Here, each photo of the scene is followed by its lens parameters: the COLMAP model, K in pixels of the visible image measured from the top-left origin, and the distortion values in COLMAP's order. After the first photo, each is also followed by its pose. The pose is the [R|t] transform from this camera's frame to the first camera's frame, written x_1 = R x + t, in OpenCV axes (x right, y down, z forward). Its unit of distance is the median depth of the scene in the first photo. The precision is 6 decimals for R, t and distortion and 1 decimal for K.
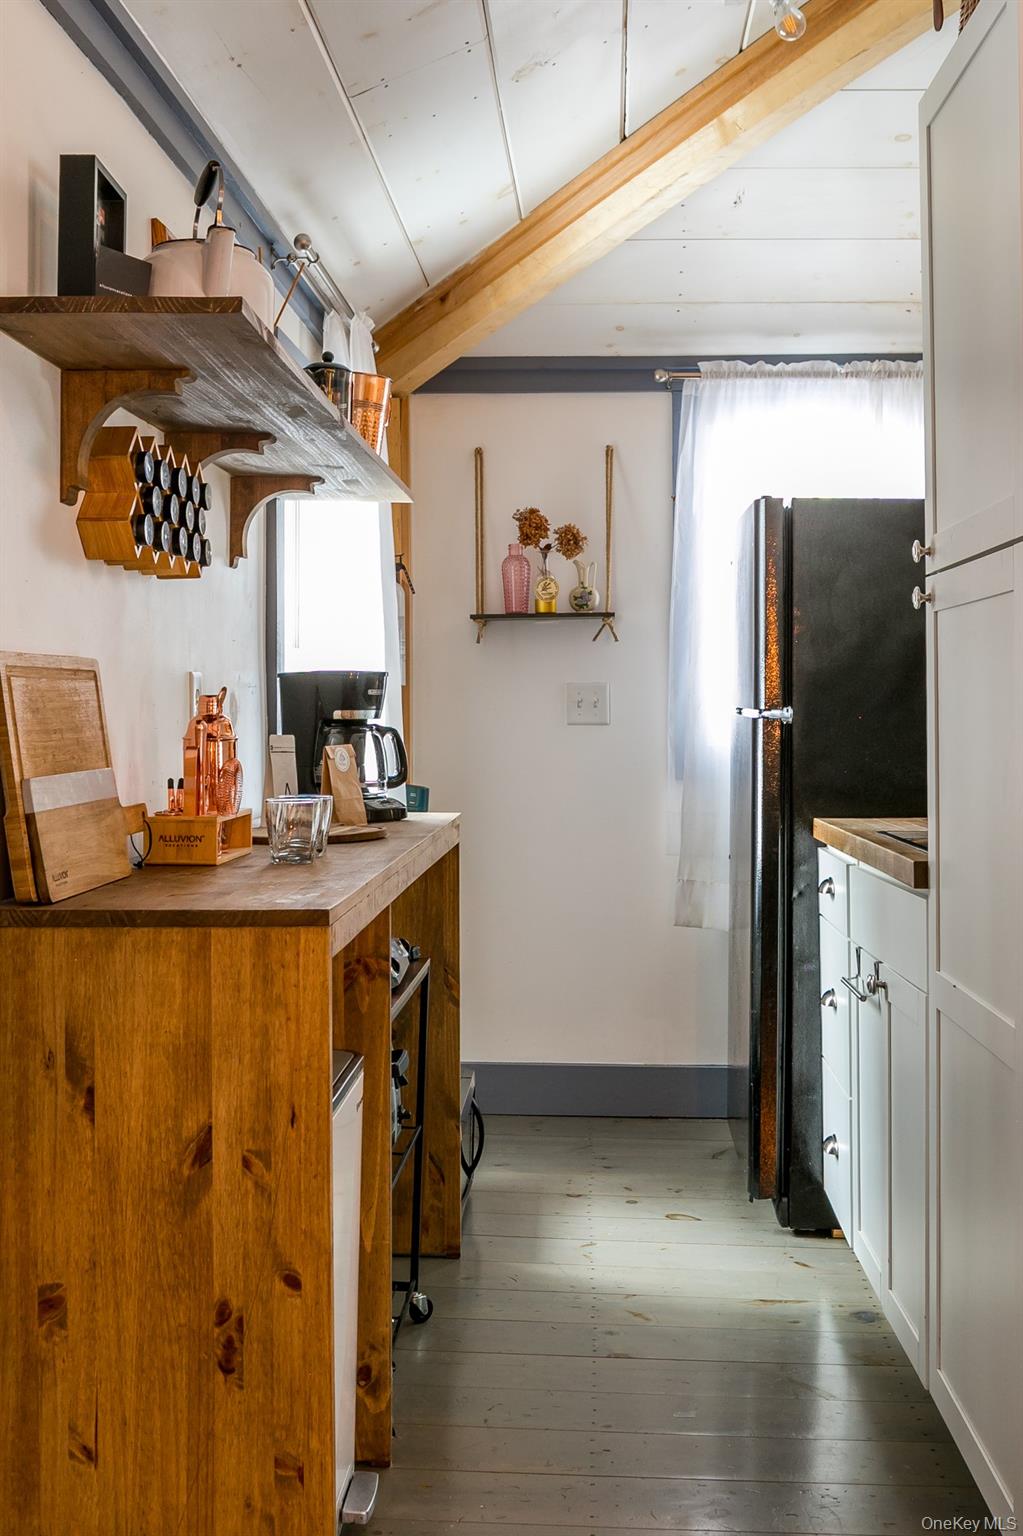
lens RADIAL K [[1840.6, 0, 511.3], [0, 1840.6, 764.9], [0, 0, 1]] dist [-0.036100, 0.000000]
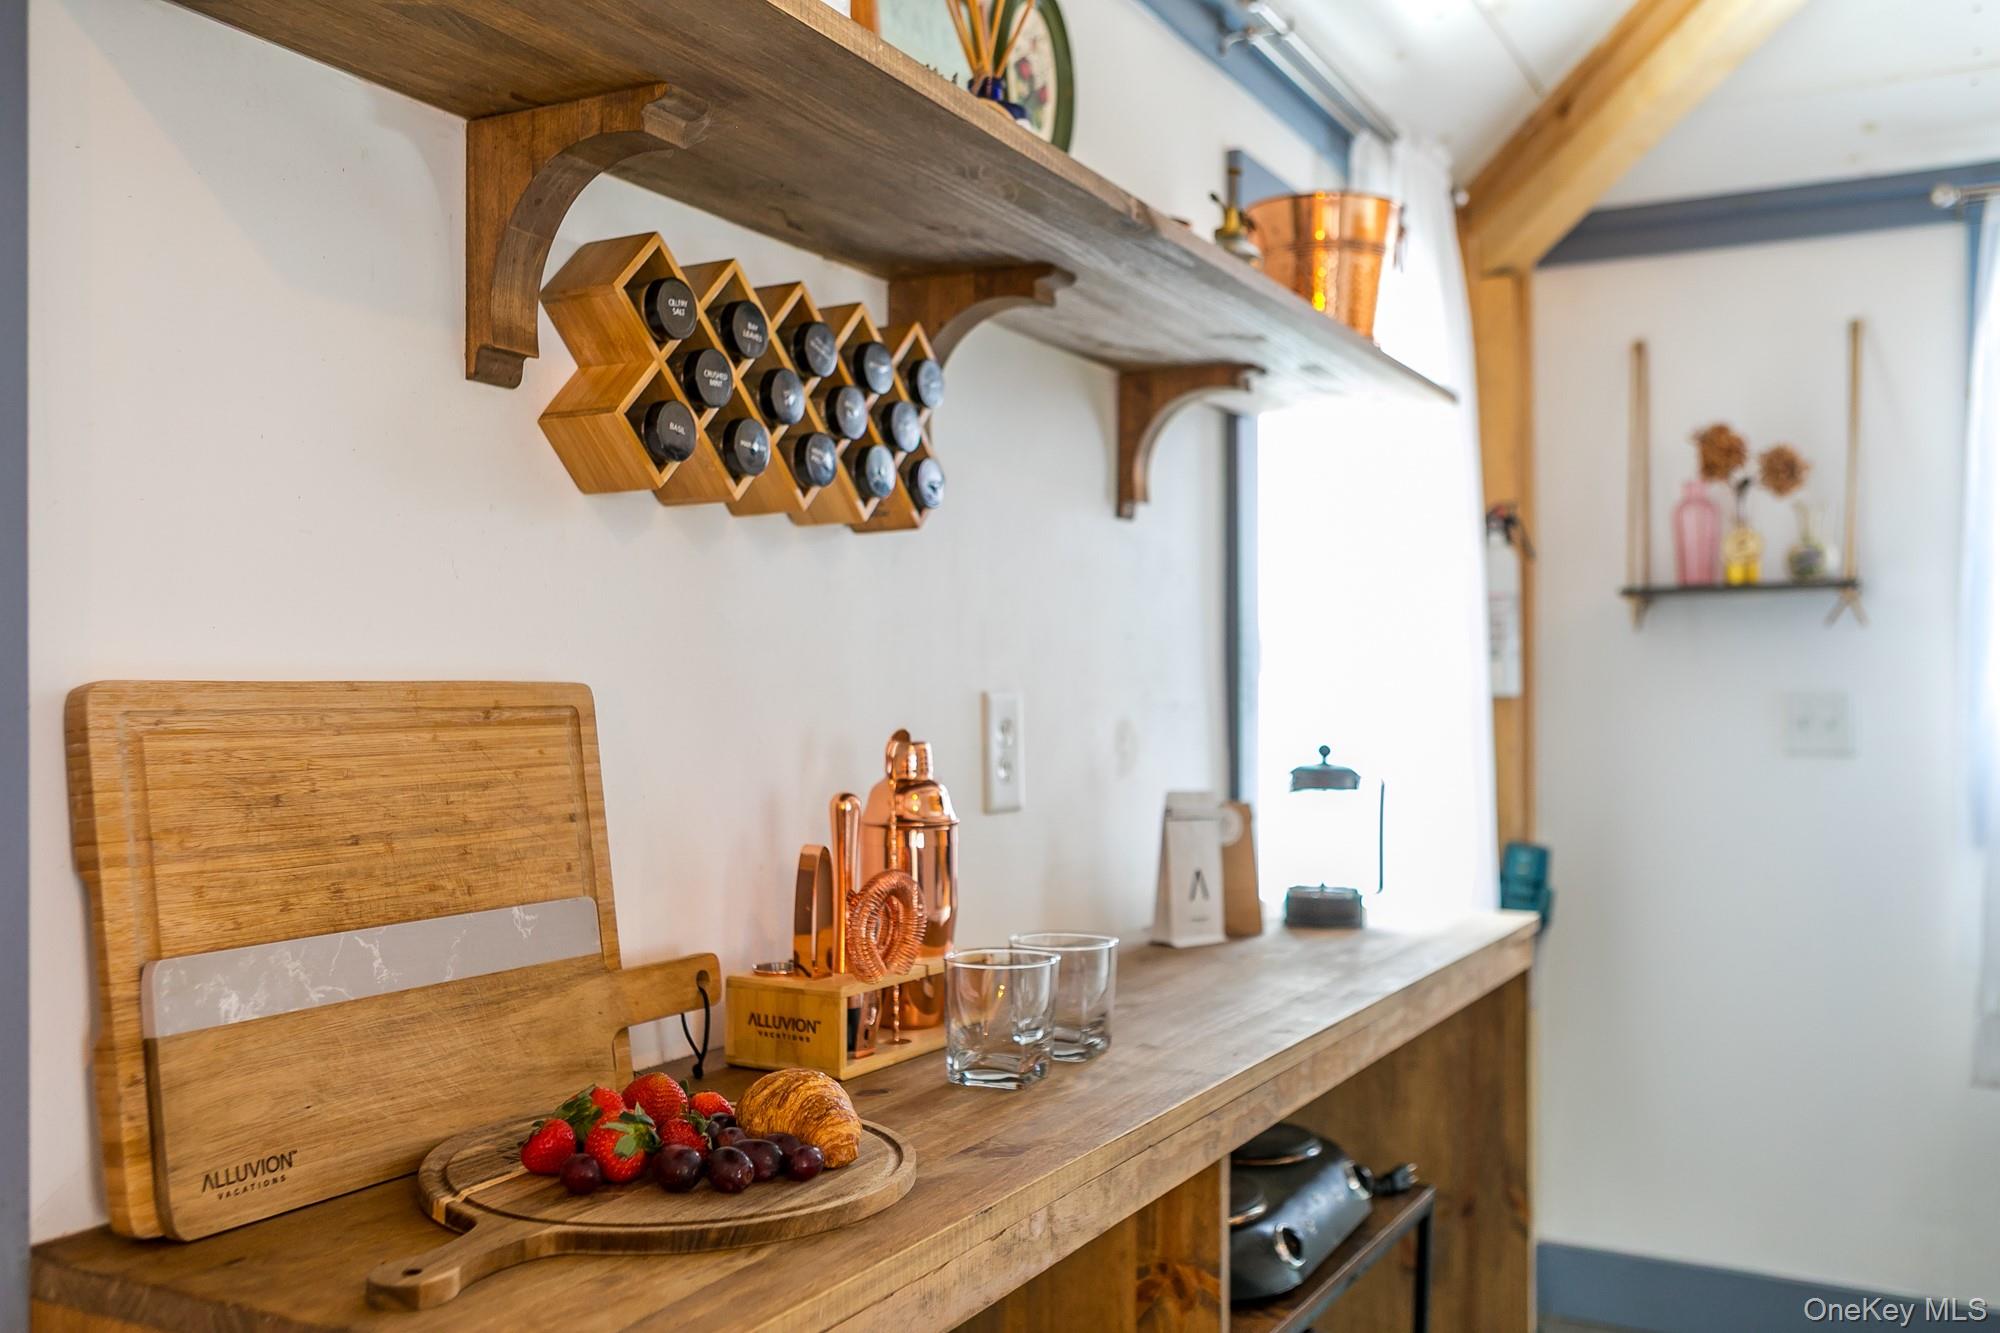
lens RADIAL K [[1772.0, 0, 982.6], [0, 1772.0, 701.0], [0, 0, 1]] dist [-0.002292, 0.006547]
pose [[0.898469, 0.002489, -0.439030, 0.053095], [-0.014004, 0.999638, -0.022991, -0.023292], [0.438814, 0.026804, 0.898178, 0.327251]]
